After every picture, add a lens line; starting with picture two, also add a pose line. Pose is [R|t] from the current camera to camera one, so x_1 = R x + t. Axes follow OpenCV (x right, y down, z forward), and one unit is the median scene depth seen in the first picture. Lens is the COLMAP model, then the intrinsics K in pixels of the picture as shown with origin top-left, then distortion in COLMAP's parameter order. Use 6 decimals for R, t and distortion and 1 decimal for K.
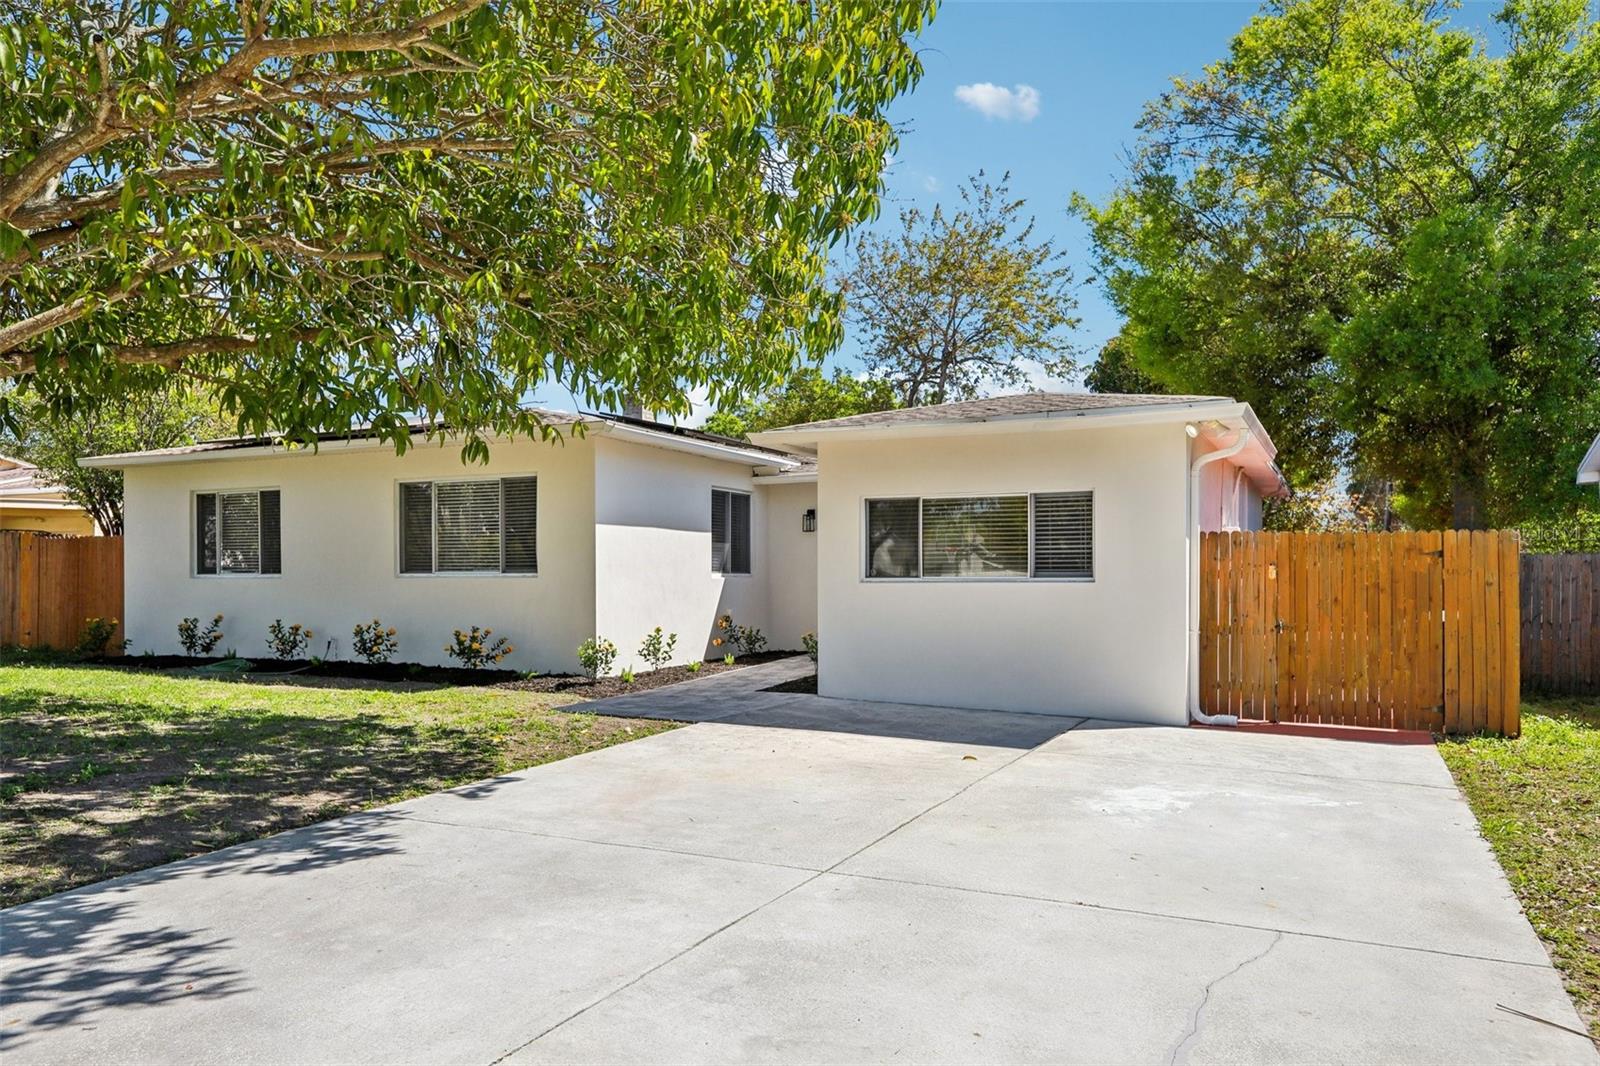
lens RADIAL K [[1182.0, 0, 800.0], [0, 1182.0, 533.0], [0, 0, 1]] dist [-0.037166, 0.085921]
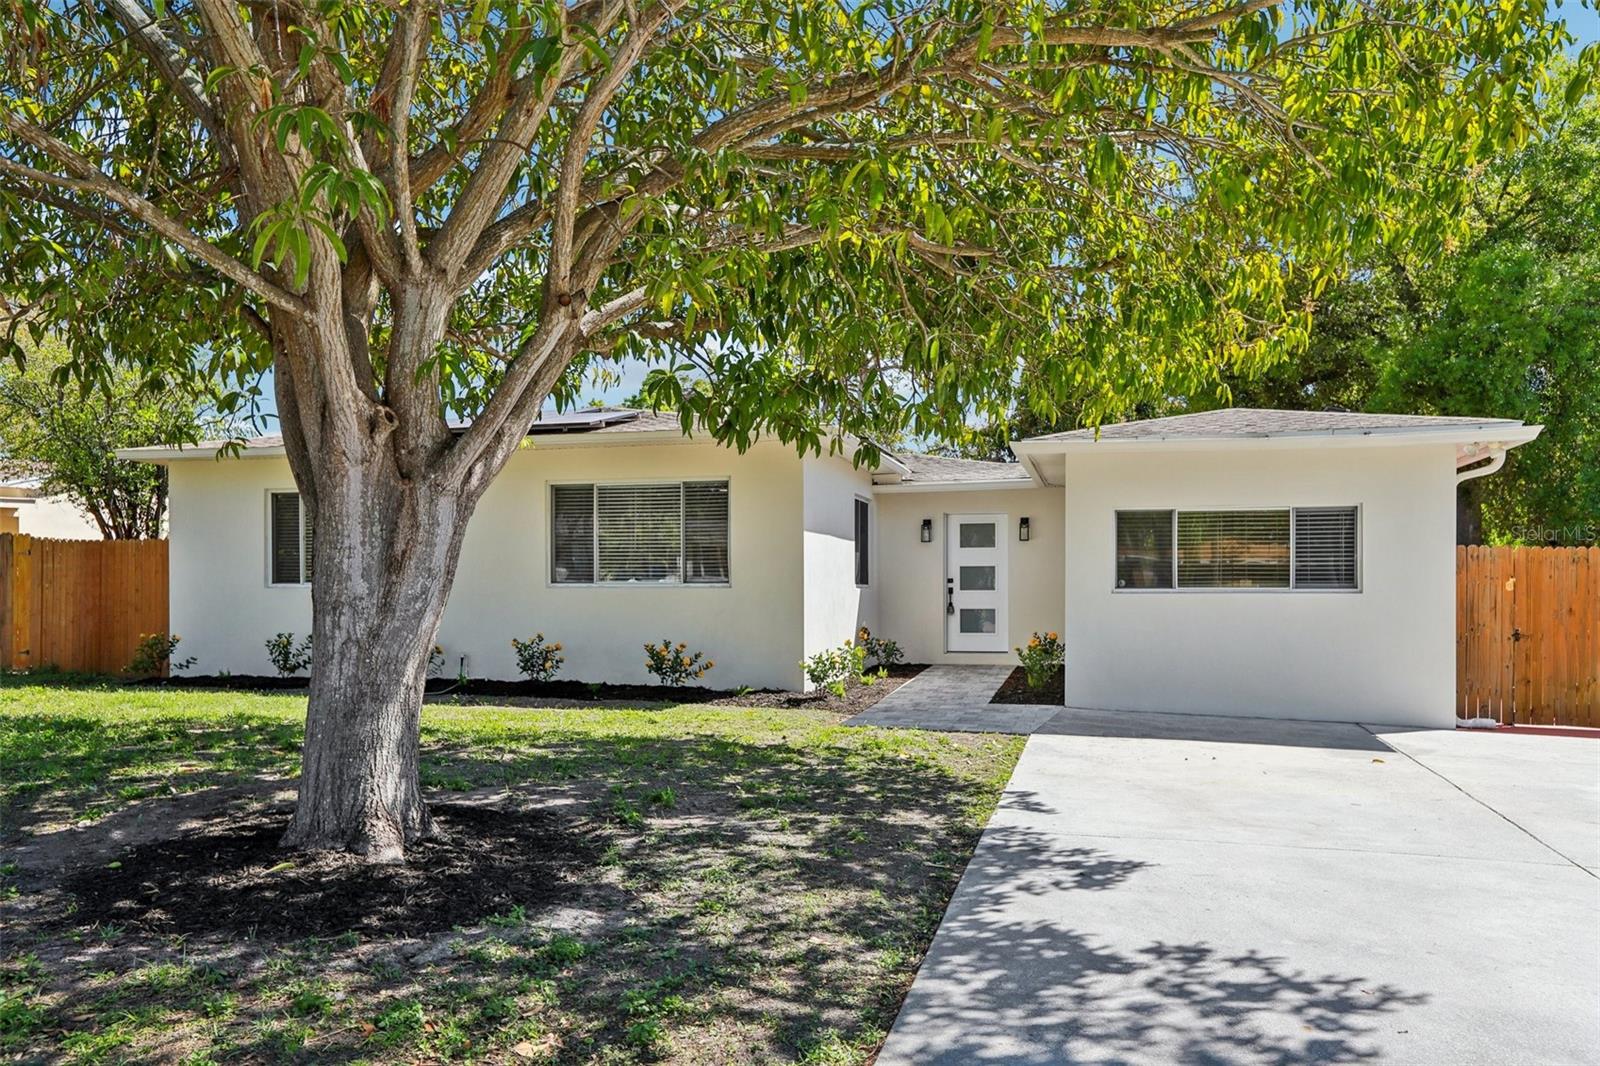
lens RADIAL K [[1227.4, 0, 800.9], [0, 1227.4, 561.7], [0, 0, 1]] dist [0.042555, 0.002878]
pose [[0.978669, 0.006685, 0.205336, -0.855232], [-0.009543, 0.999871, 0.012933, 0.007614], [-0.205223, -0.014617, 0.978606, 0.052722]]
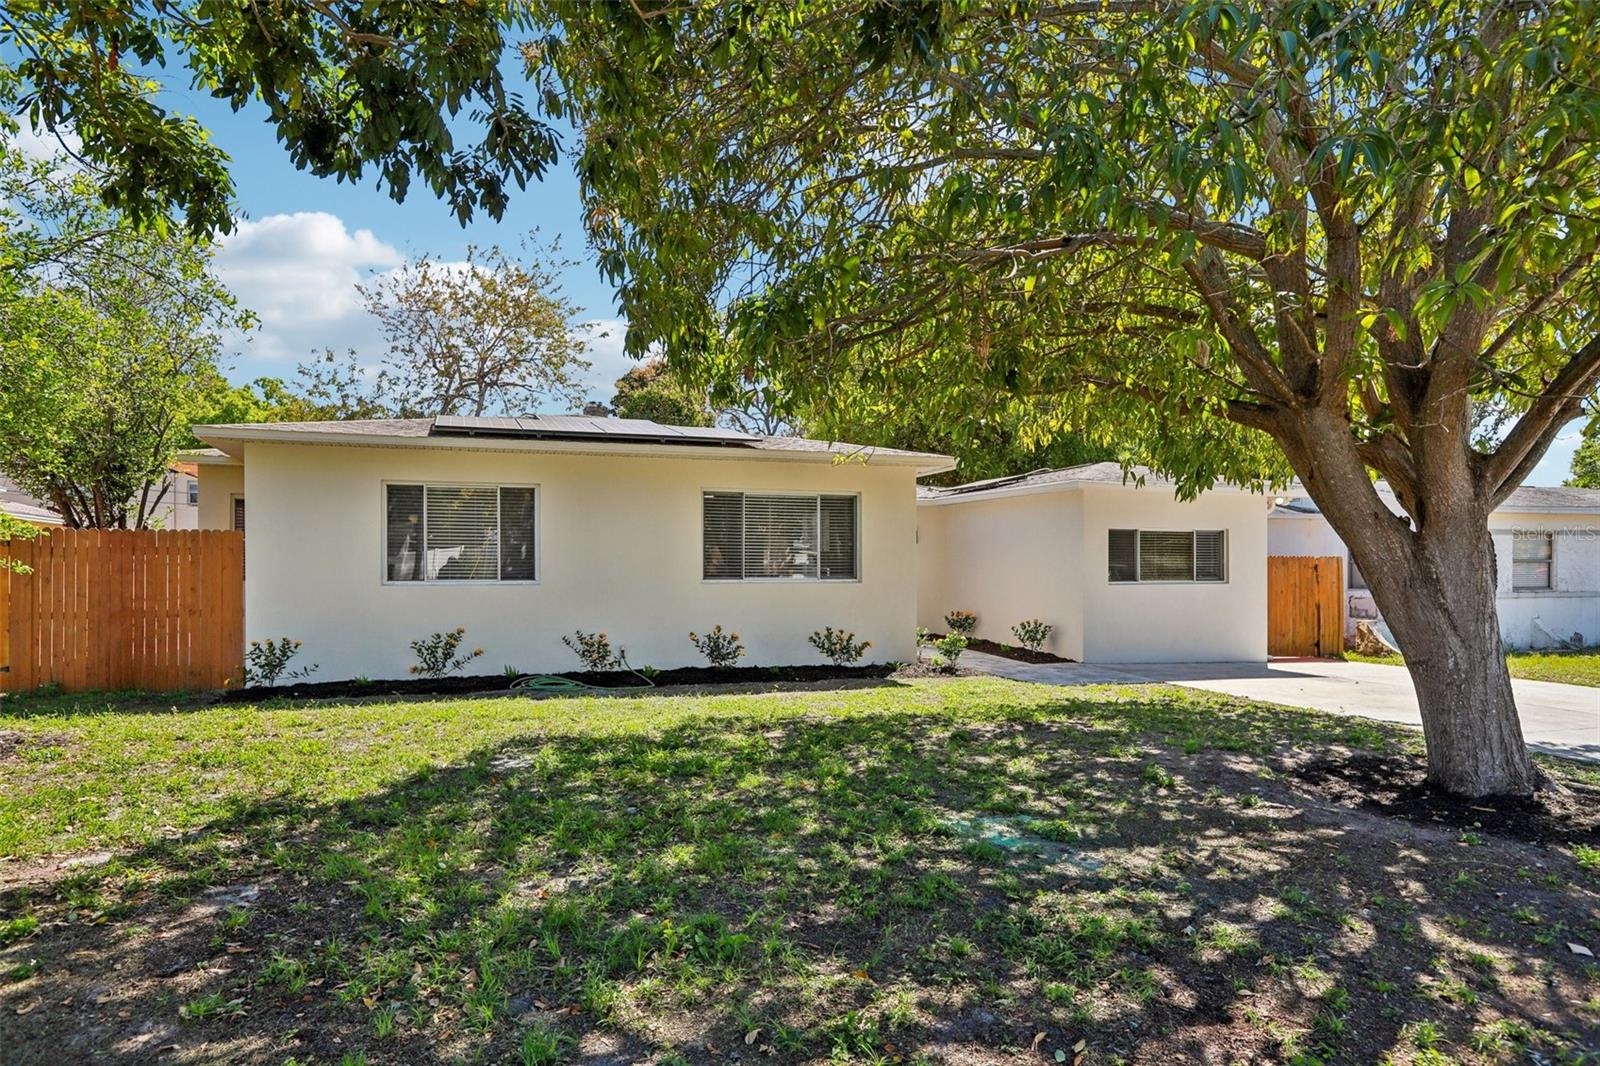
lens RADIAL K [[971.3, 0, 855.0], [0, 971.3, 552.3], [0, 0, 1]] dist [-0.024586, 0.000235]
pose [[0.670321, 0.016514, 0.741887, -2.164280], [-0.023776, 0.999717, -0.000772, 0.018499], [-0.741690, -0.017121, 0.670524, 0.837663]]
